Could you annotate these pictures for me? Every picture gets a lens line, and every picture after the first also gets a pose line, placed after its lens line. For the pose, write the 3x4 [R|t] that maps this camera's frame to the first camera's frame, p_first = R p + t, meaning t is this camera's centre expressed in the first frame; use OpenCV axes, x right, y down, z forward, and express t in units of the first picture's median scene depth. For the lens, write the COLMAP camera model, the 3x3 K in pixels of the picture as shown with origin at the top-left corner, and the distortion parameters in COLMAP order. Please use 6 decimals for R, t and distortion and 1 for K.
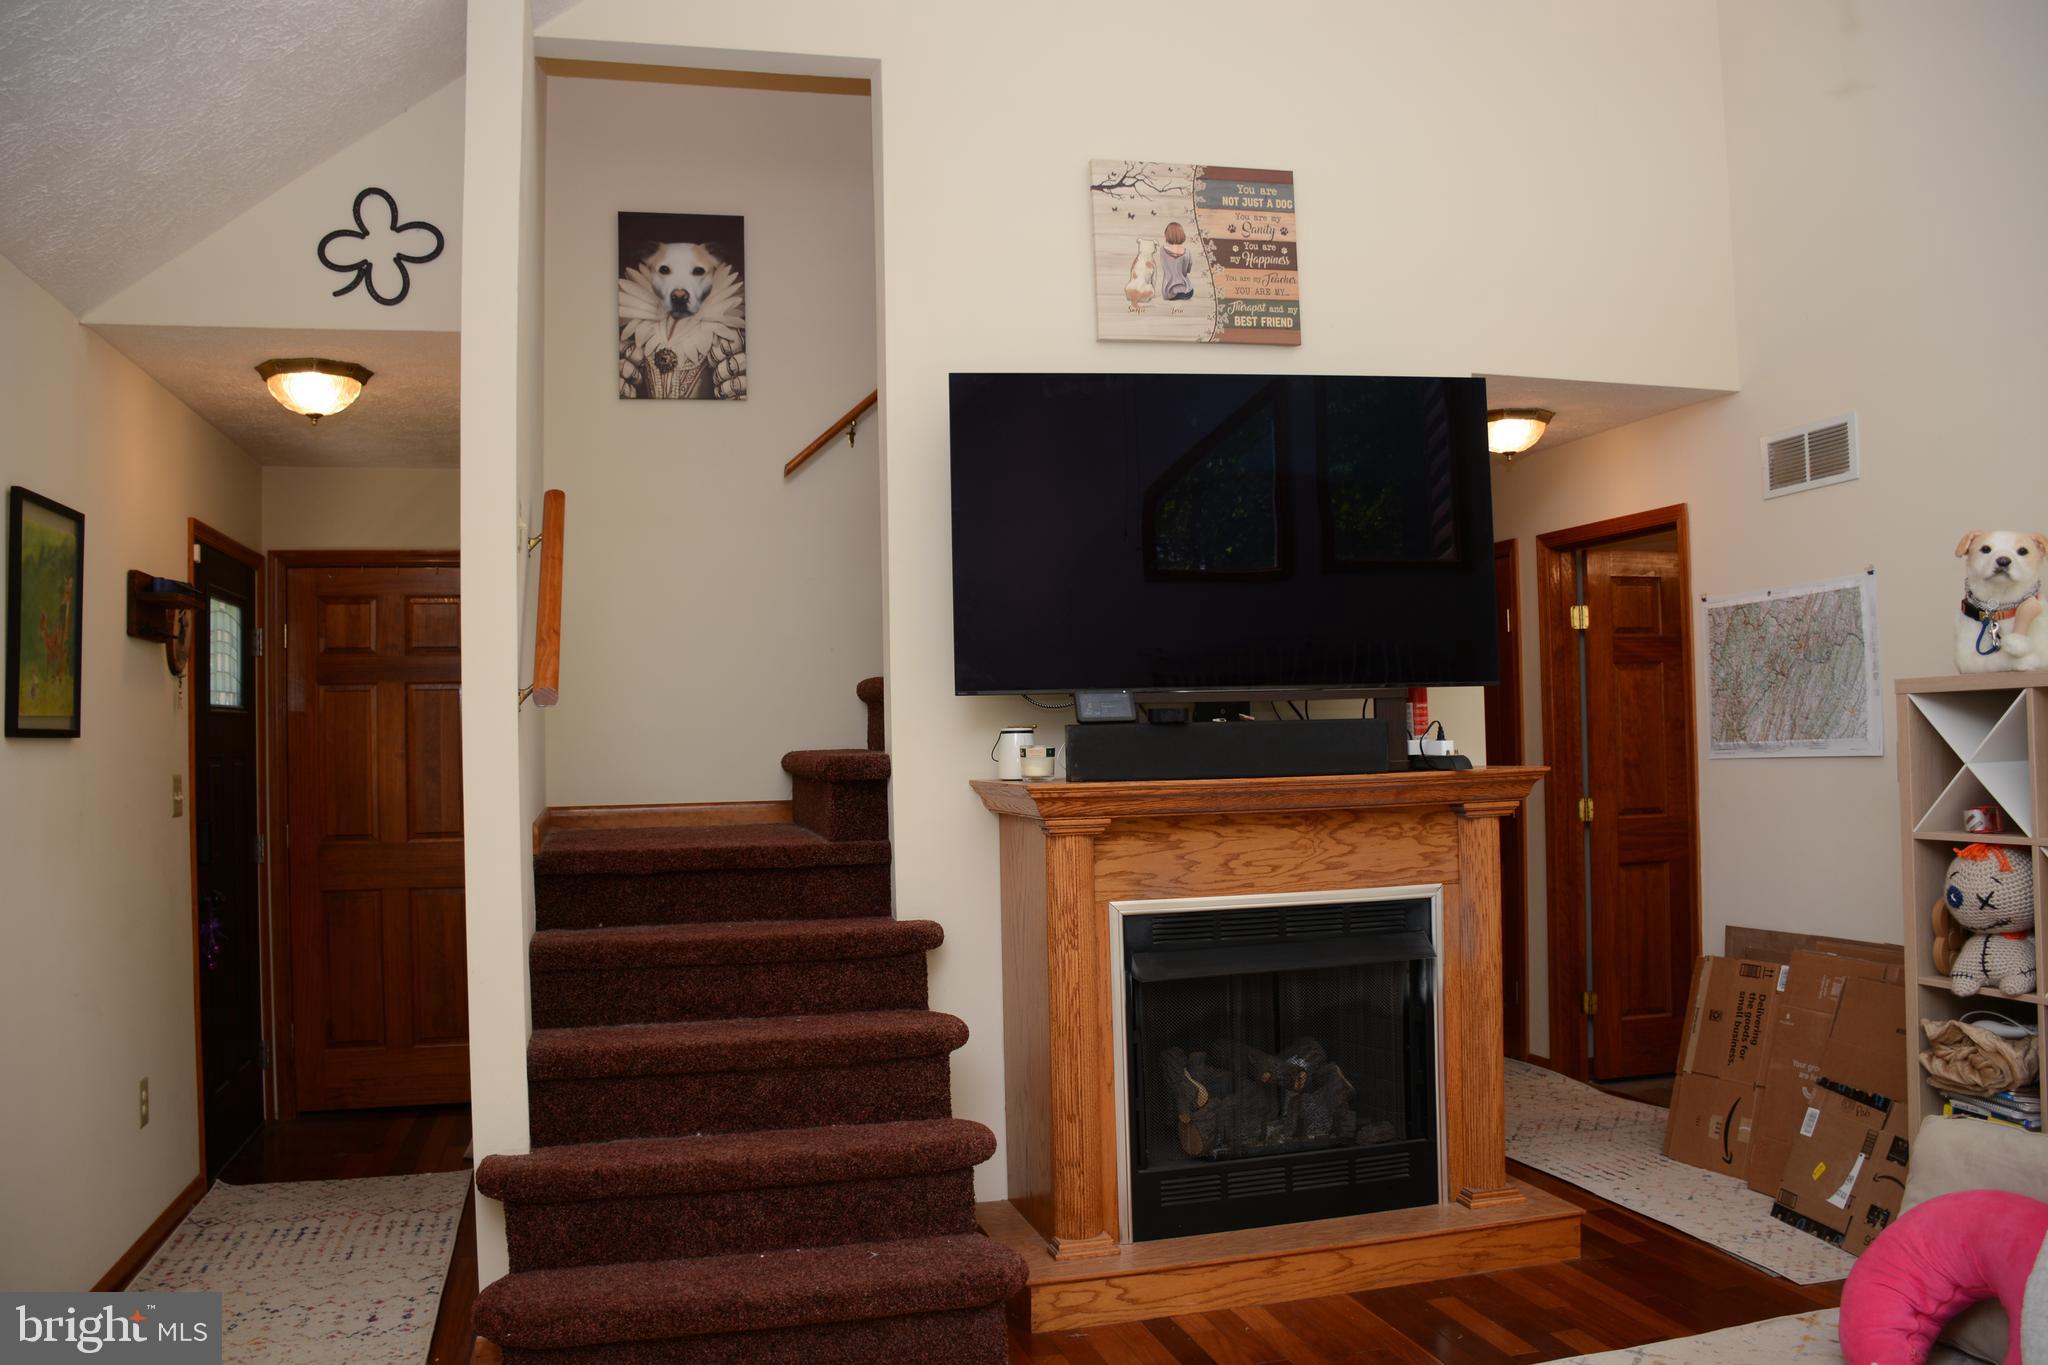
lens RADIAL K [[1572.6, 0, 1027.0], [0, 1572.6, 688.5], [0, 0, 1]] dist [-0.128855, 0.055777]
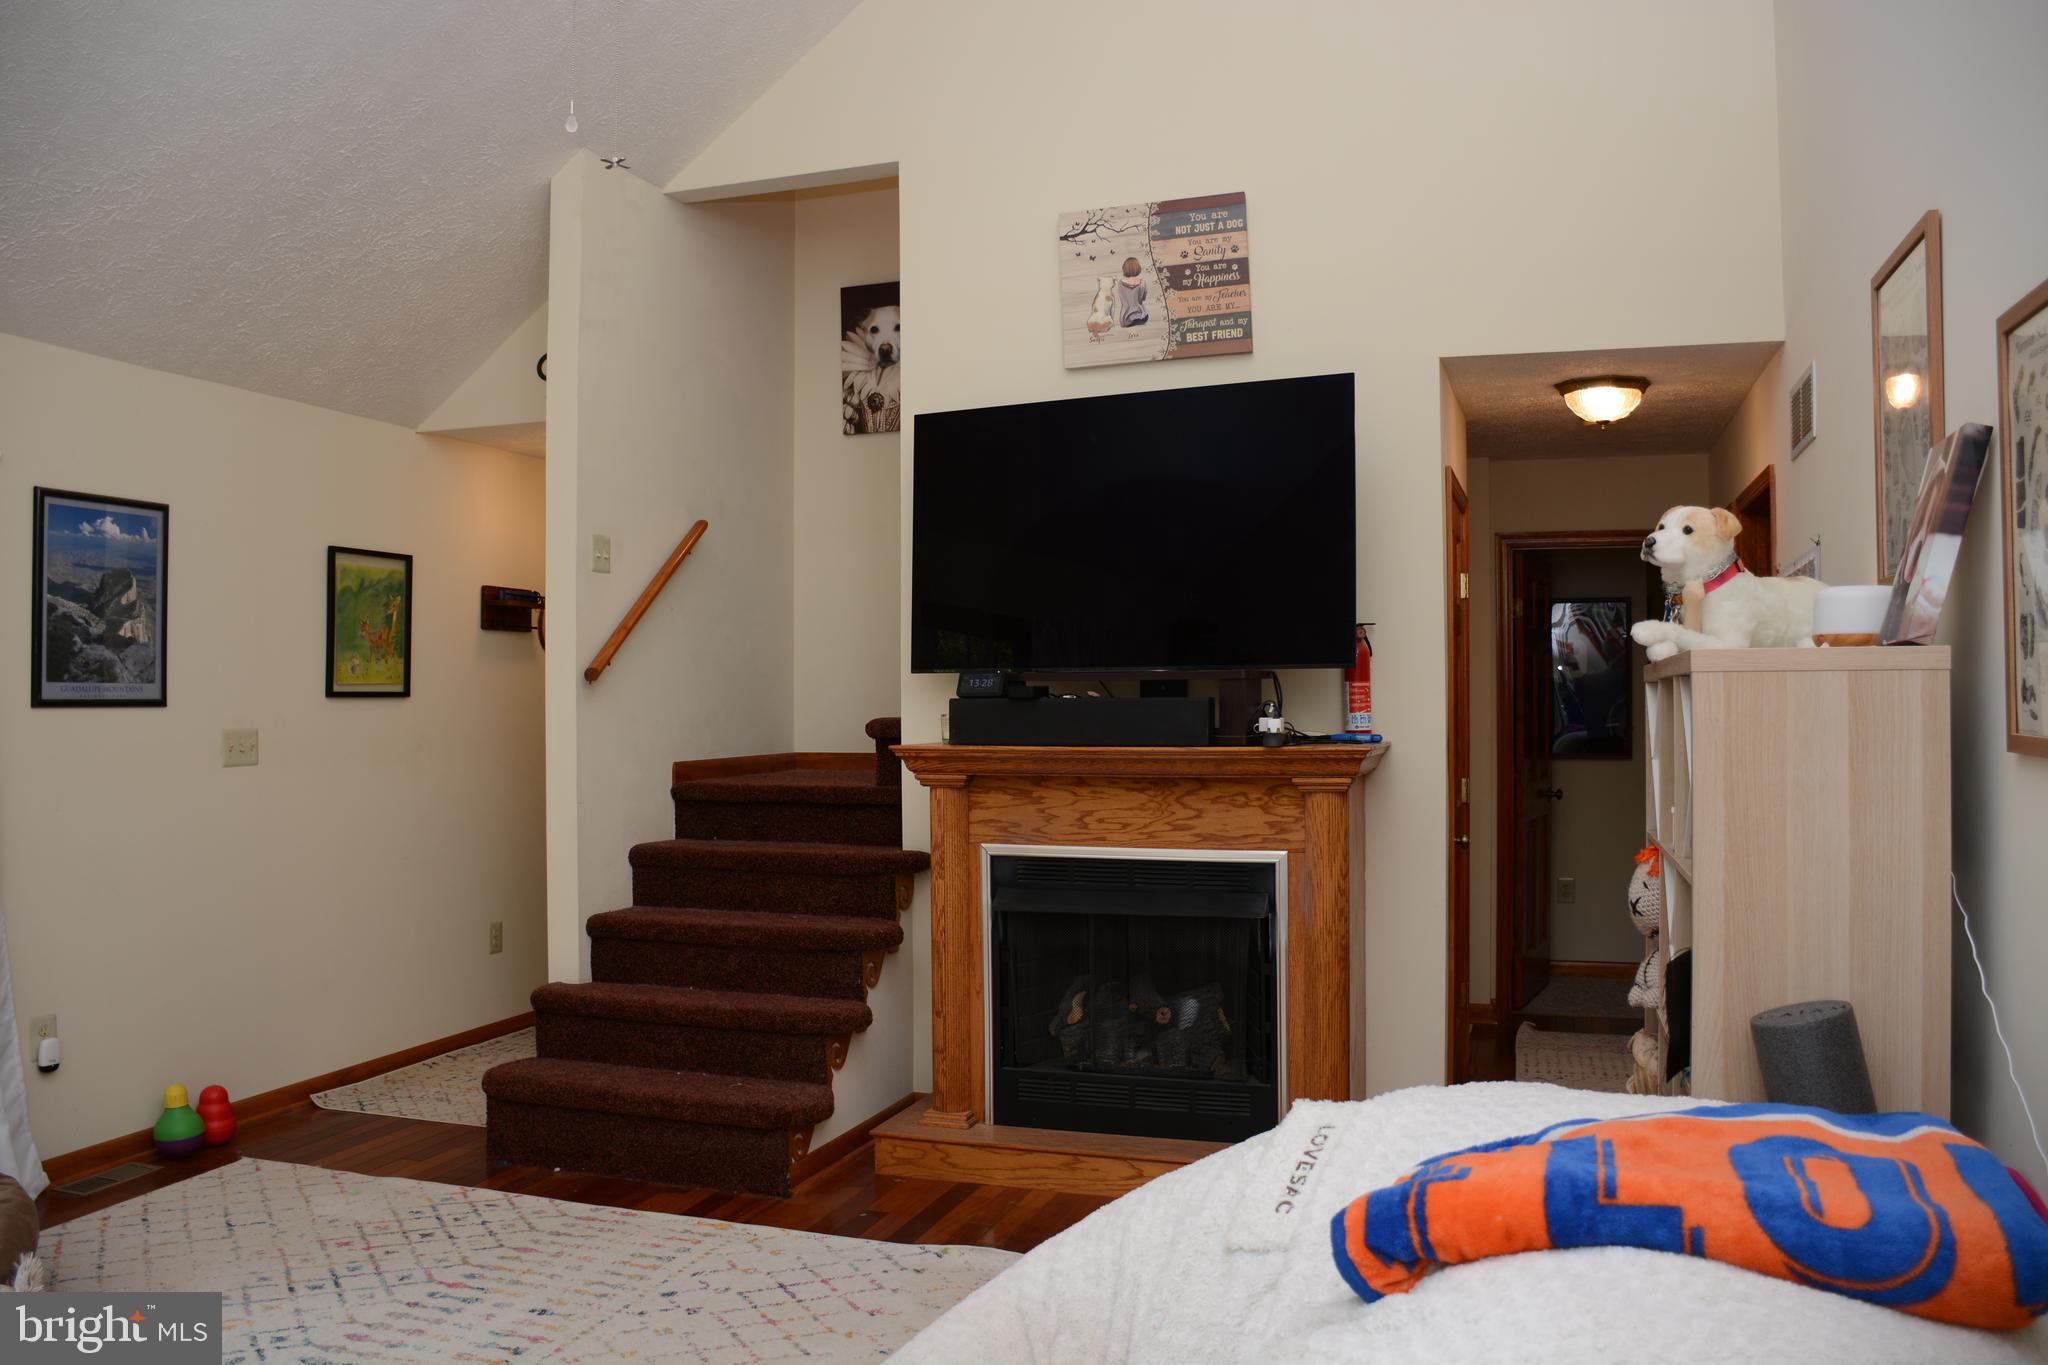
lens RADIAL K [[1572.6, 0, 1020.5], [0, 1572.6, 687.5], [0, 0, 1]] dist [-0.128855, 0.055777]
pose [[0.838925, 0.013689, -0.544076, 0.692446], [0.002082, 0.999596, 0.028361, -0.019085], [0.544244, -0.024925, 0.838557, -0.007608]]
